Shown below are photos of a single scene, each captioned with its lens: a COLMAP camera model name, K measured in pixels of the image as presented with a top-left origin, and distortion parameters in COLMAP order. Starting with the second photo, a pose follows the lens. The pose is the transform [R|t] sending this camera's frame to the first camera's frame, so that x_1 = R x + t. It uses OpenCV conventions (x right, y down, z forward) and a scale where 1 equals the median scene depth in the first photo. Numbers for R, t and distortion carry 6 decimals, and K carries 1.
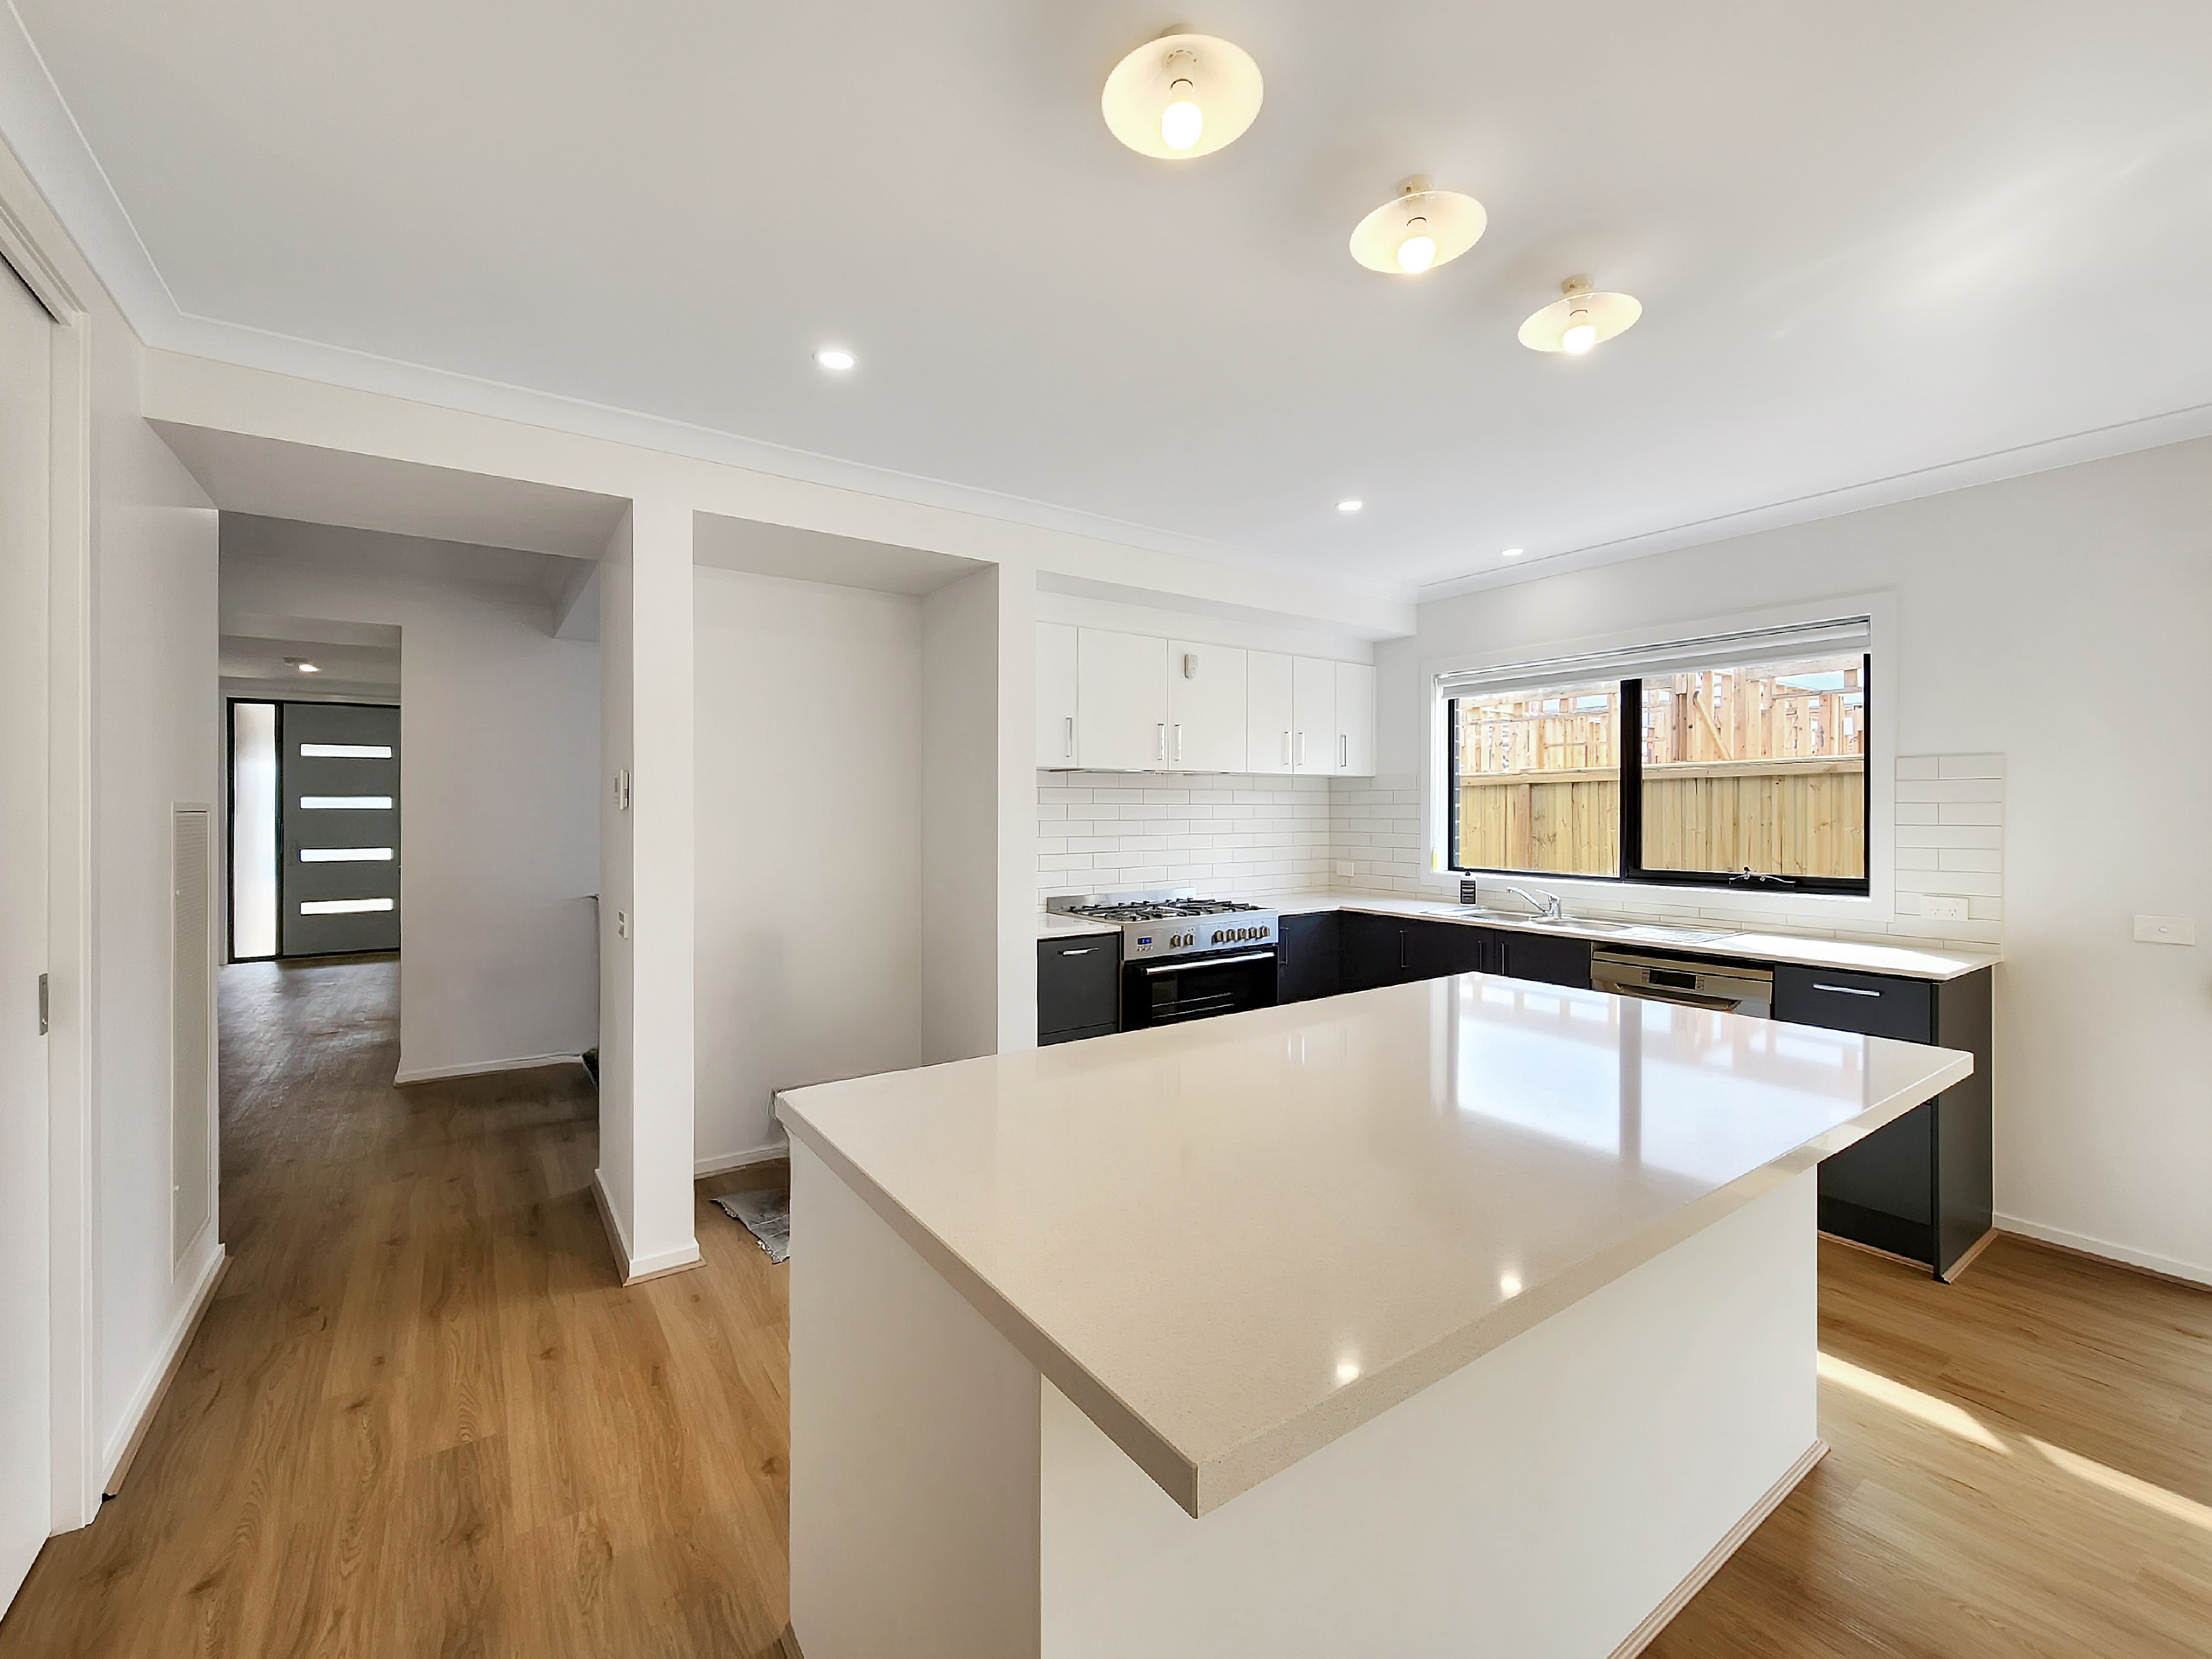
lens RADIAL K [[922.0, 0, 1105.9], [0, 922.0, 800.1], [0, 0, 1]] dist [-0.000125, 0.000070]
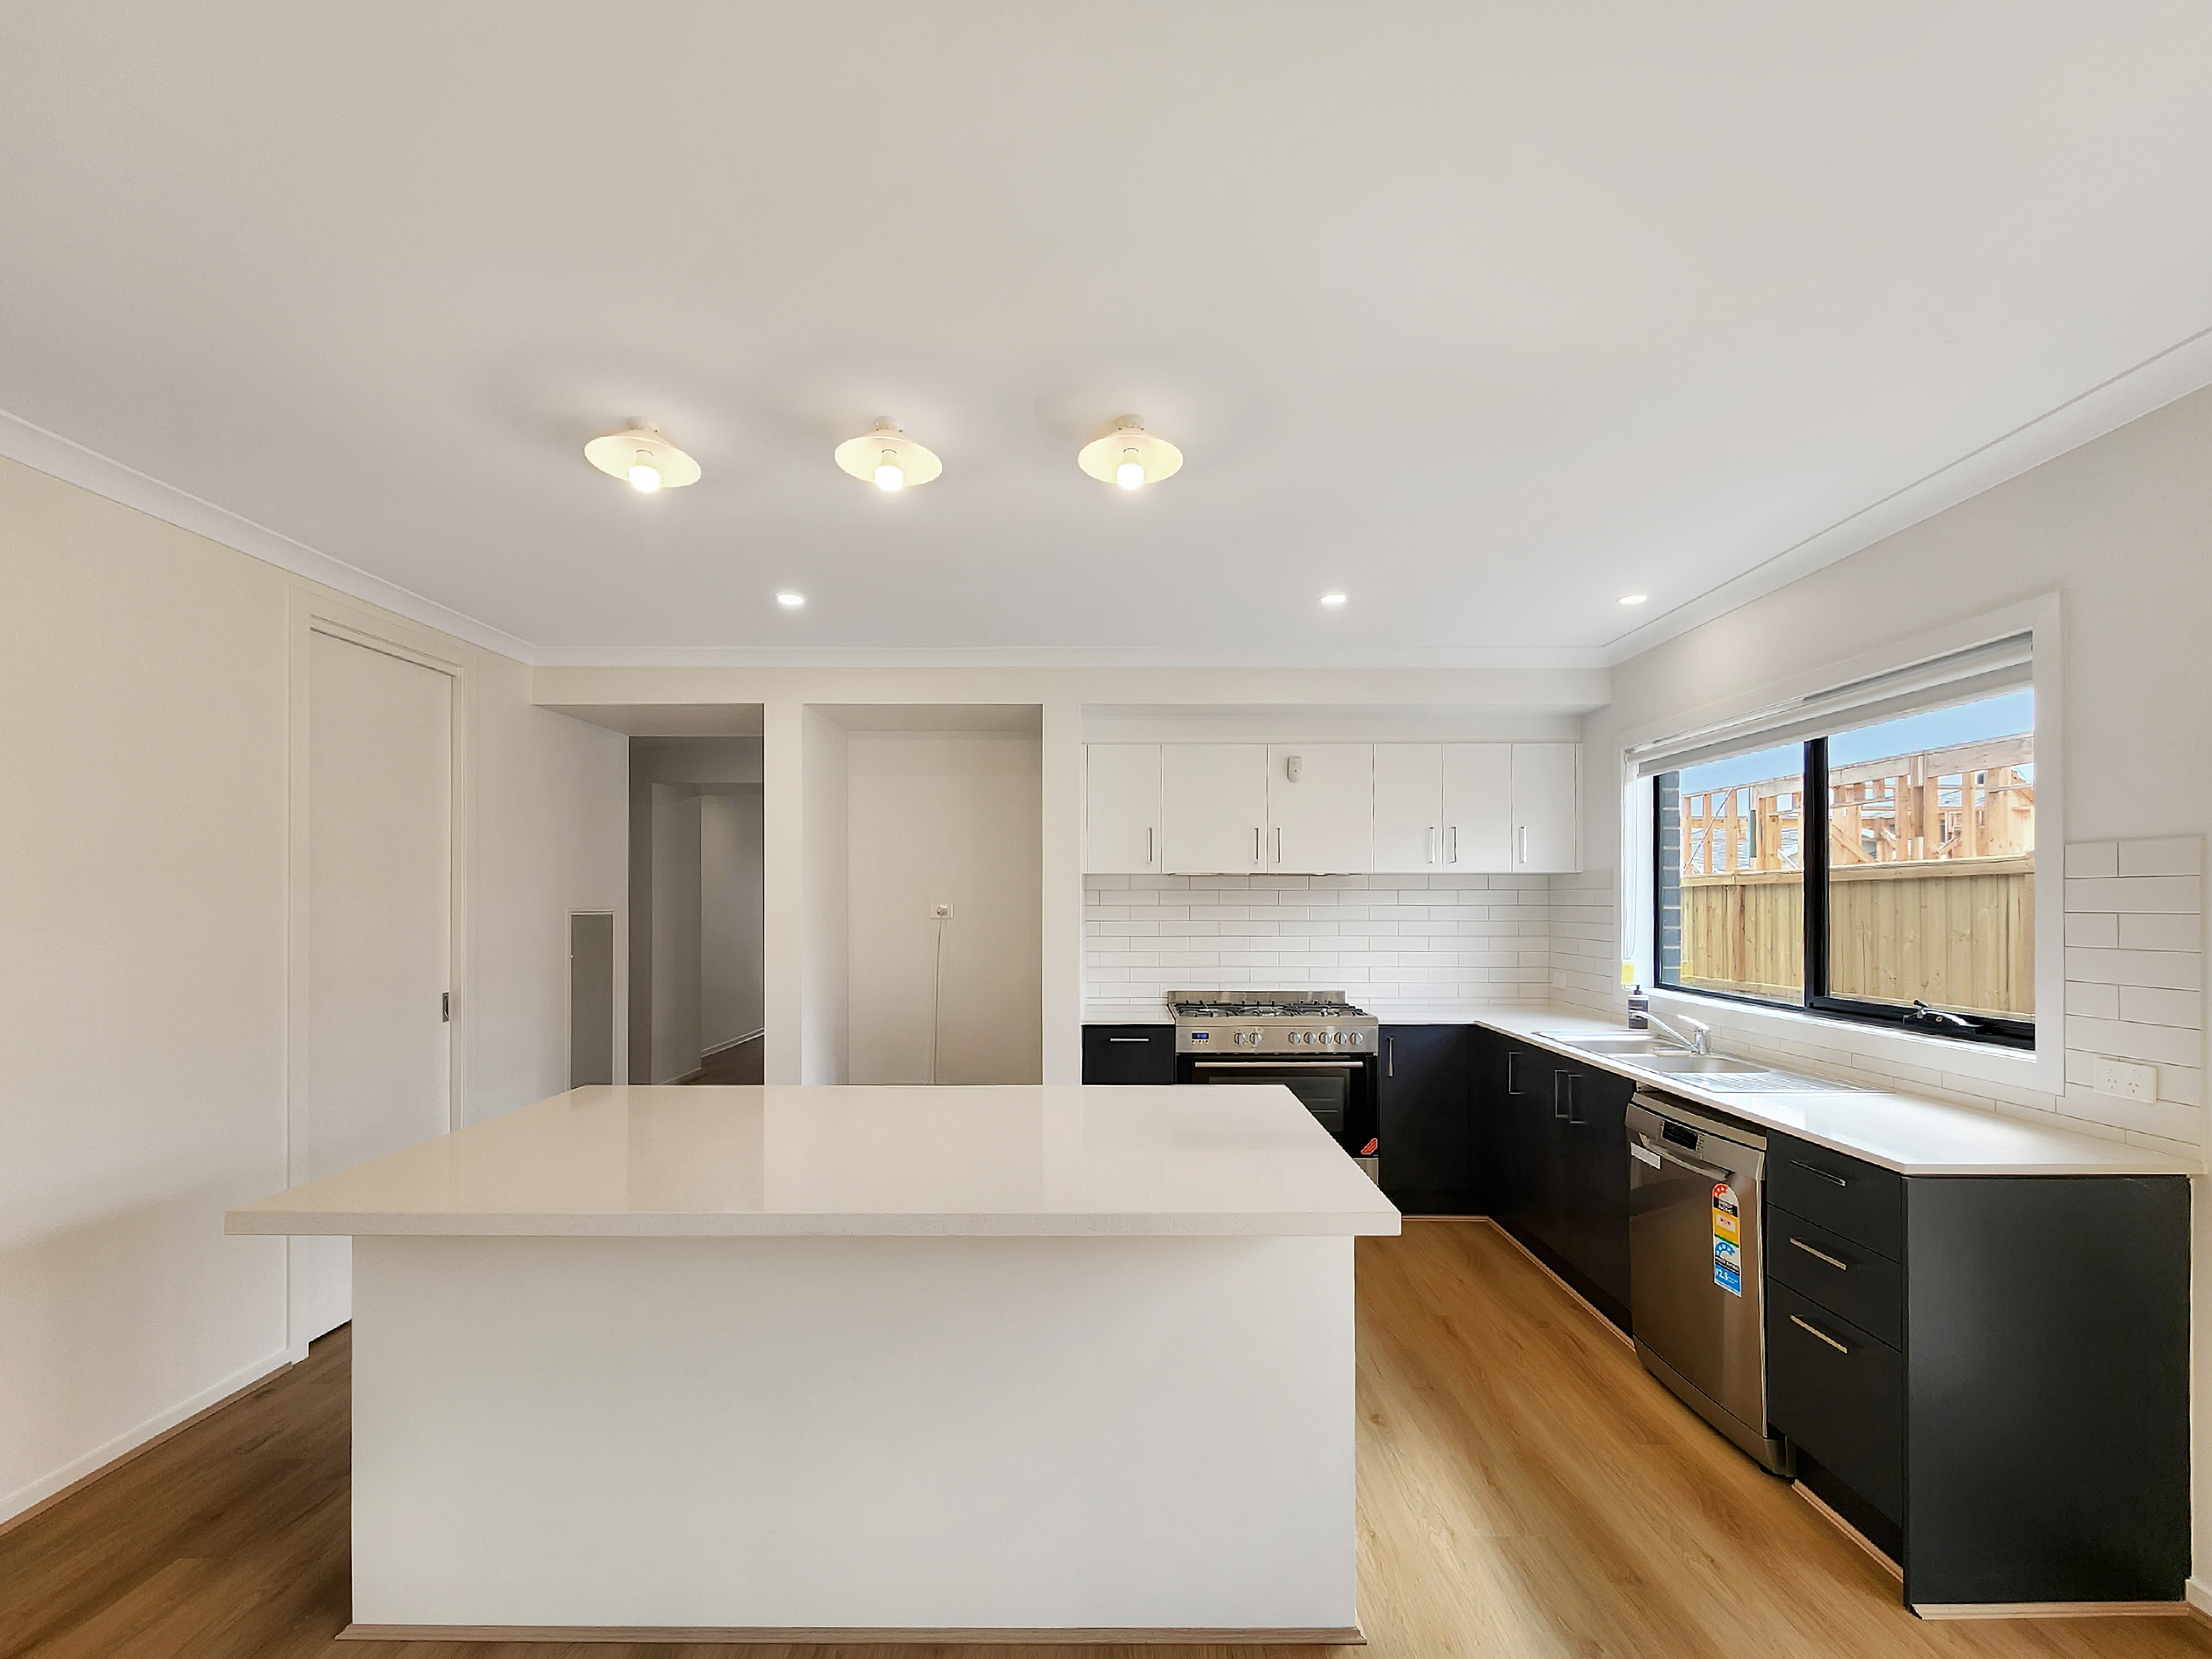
lens RADIAL K [[938.8, 0, 1120.6], [0, 938.8, 887.3], [0, 0, 1]] dist [0.002612, 0.000209]
pose [[0.816925, -0.009078, -0.576673, 0.545016], [0.005769, 0.999955, -0.007569, -0.009743], [0.576716, 0.002857, 0.816940, 0.061476]]
